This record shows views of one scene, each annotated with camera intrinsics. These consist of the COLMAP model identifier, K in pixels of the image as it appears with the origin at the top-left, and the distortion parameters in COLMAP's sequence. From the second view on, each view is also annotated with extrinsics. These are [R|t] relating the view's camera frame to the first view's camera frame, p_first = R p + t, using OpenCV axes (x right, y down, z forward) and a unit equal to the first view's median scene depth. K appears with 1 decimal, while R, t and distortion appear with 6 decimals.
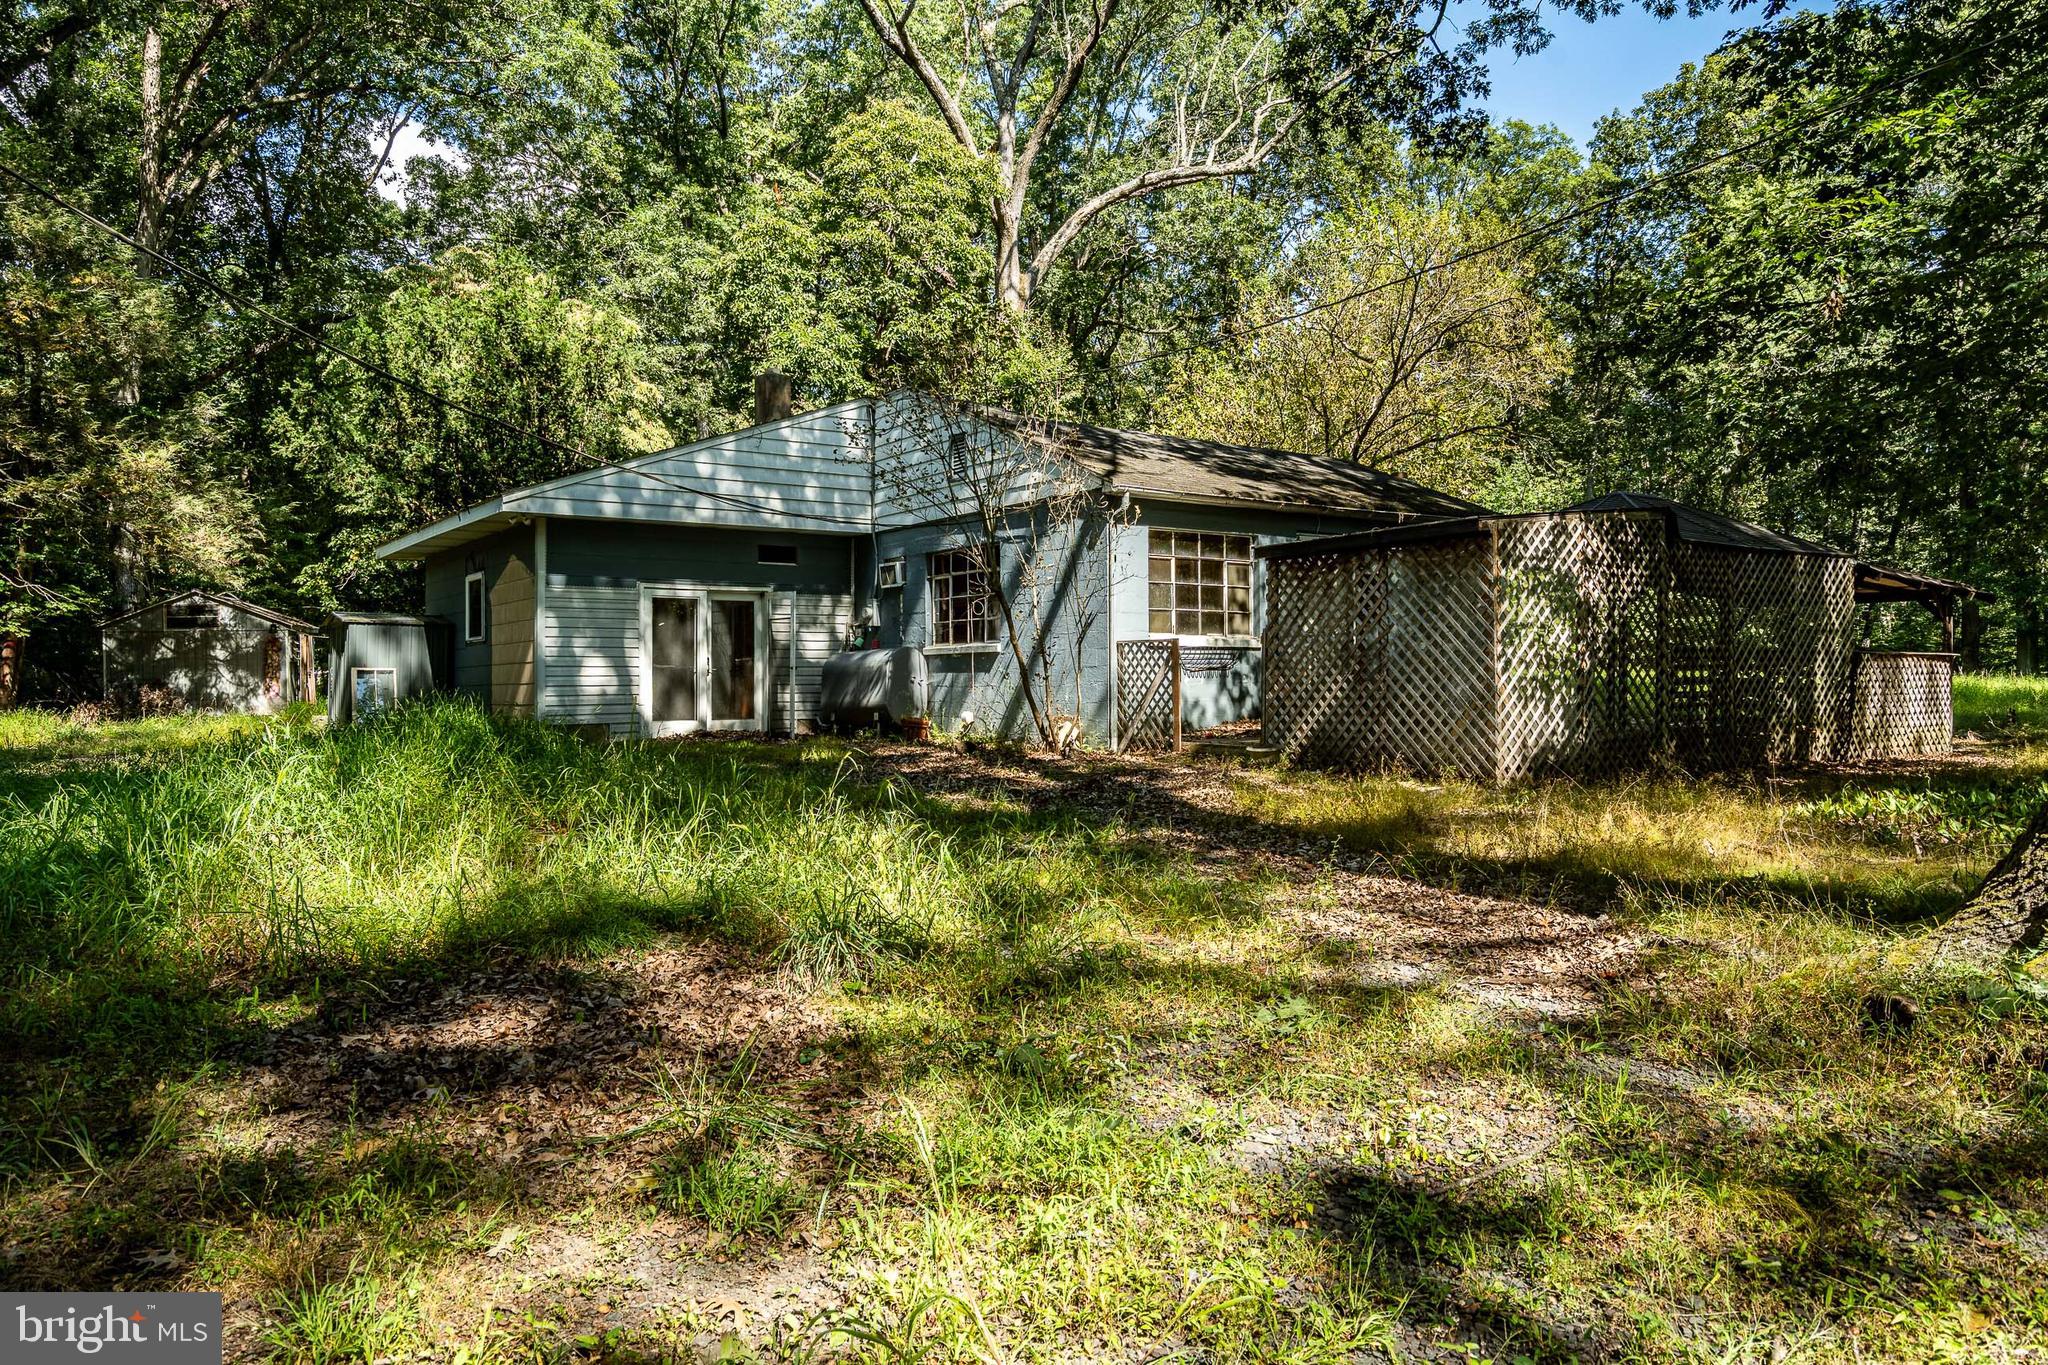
lens RADIAL K [[1430.6, 0, 1023.4], [0, 1430.6, 687.1], [0, 0, 1]] dist [0.003125, 0.000686]
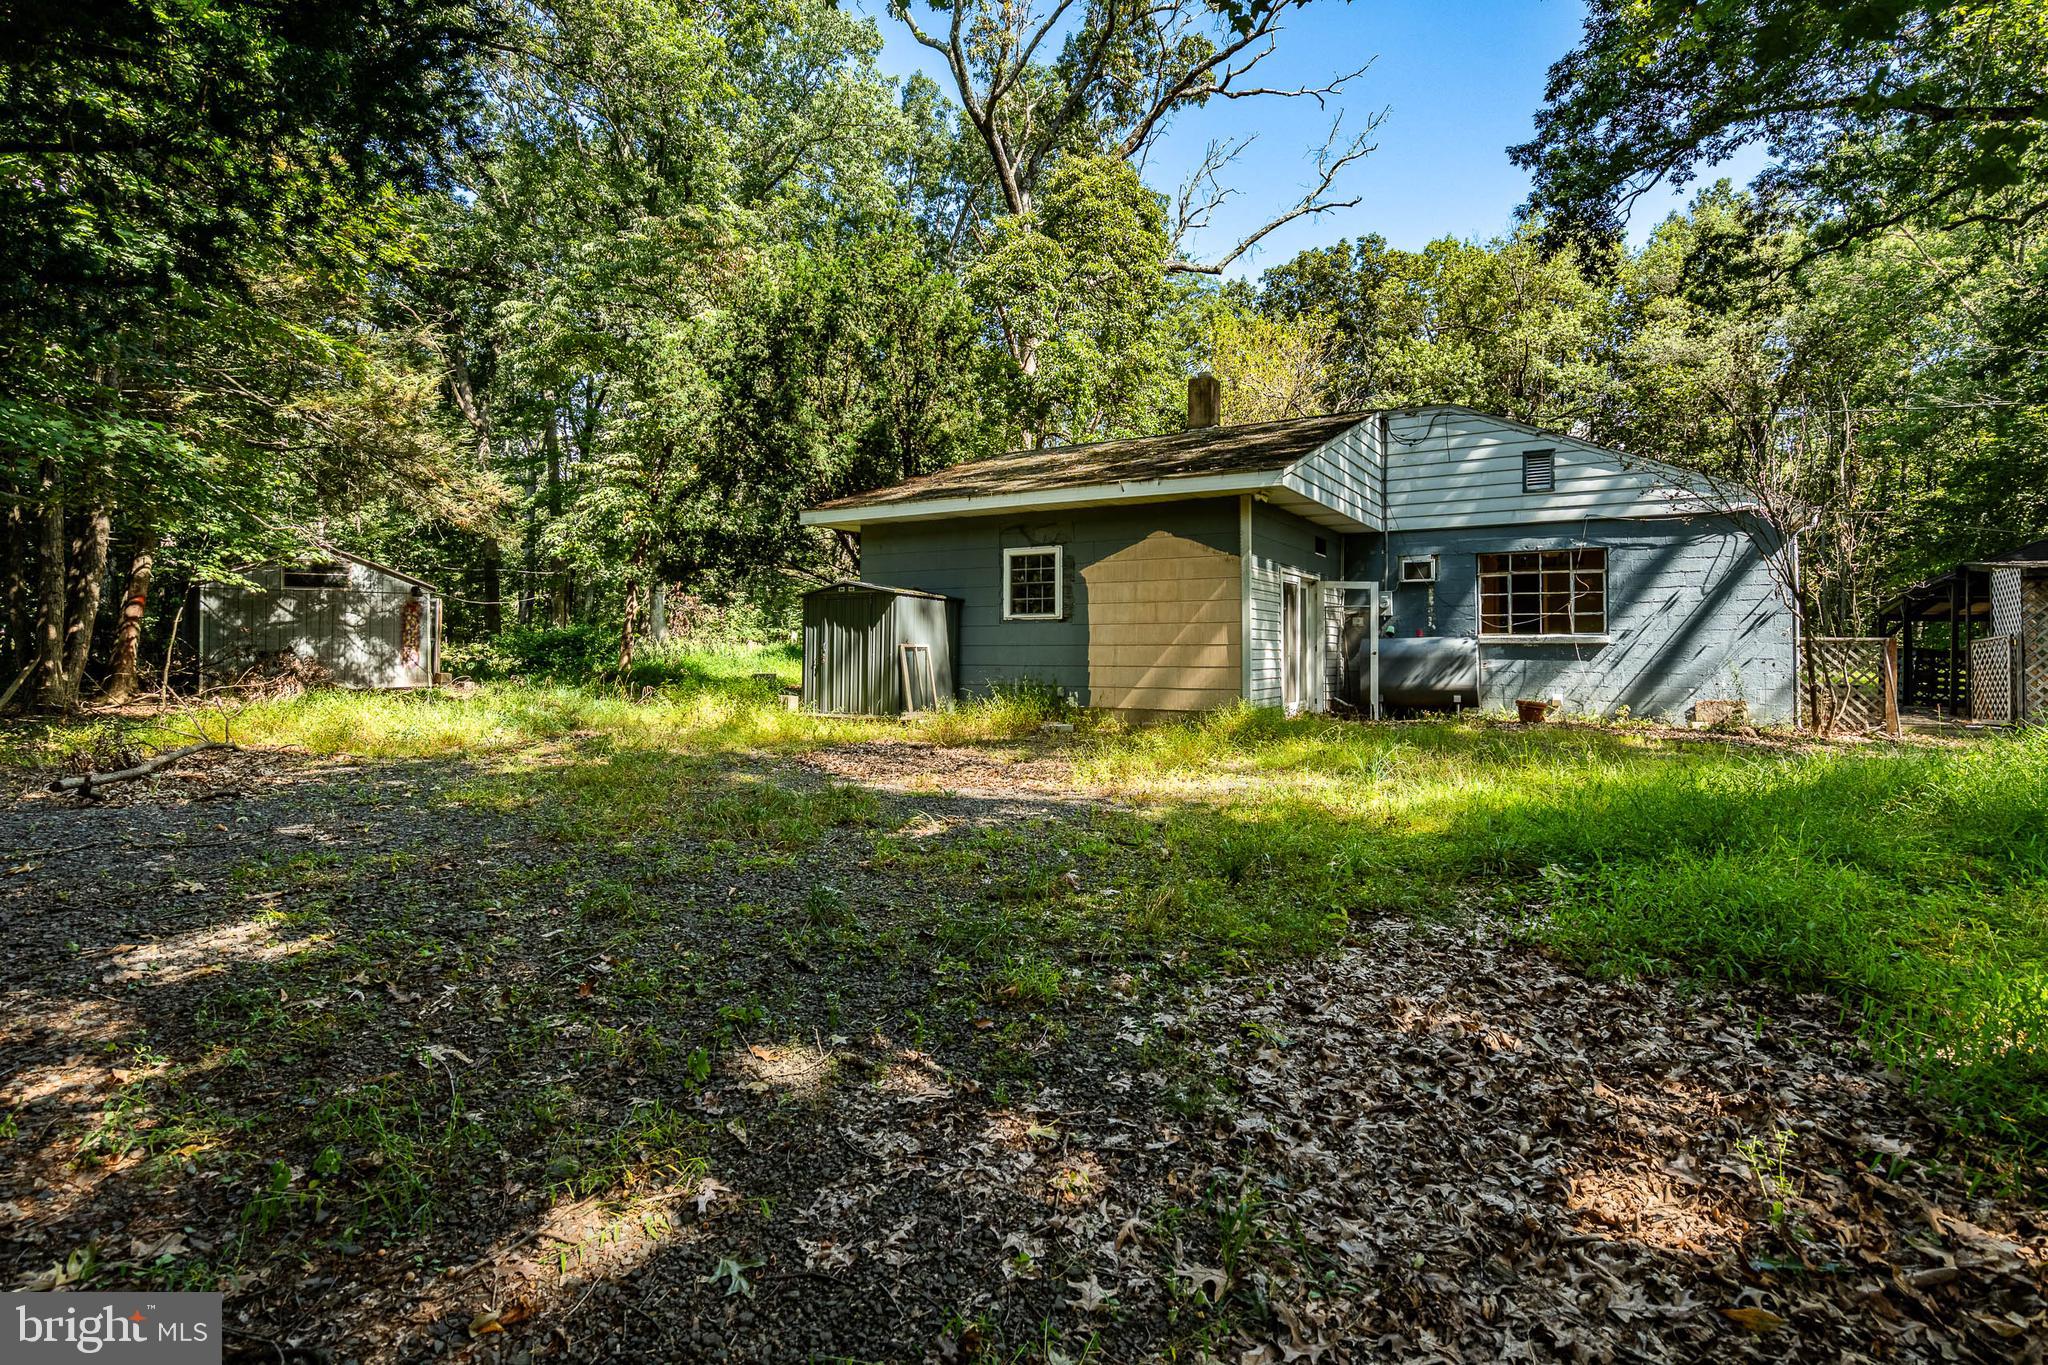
lens RADIAL K [[957.1, 0, 1024.5], [0, 957.1, 674.1], [0, 0, 1]] dist [0.015176, -0.000613]
pose [[0.901450, 0.001290, 0.432881, -0.448202], [-0.011182, 0.999731, 0.020306, -0.005811], [-0.432739, -0.023146, 0.901222, 0.290875]]
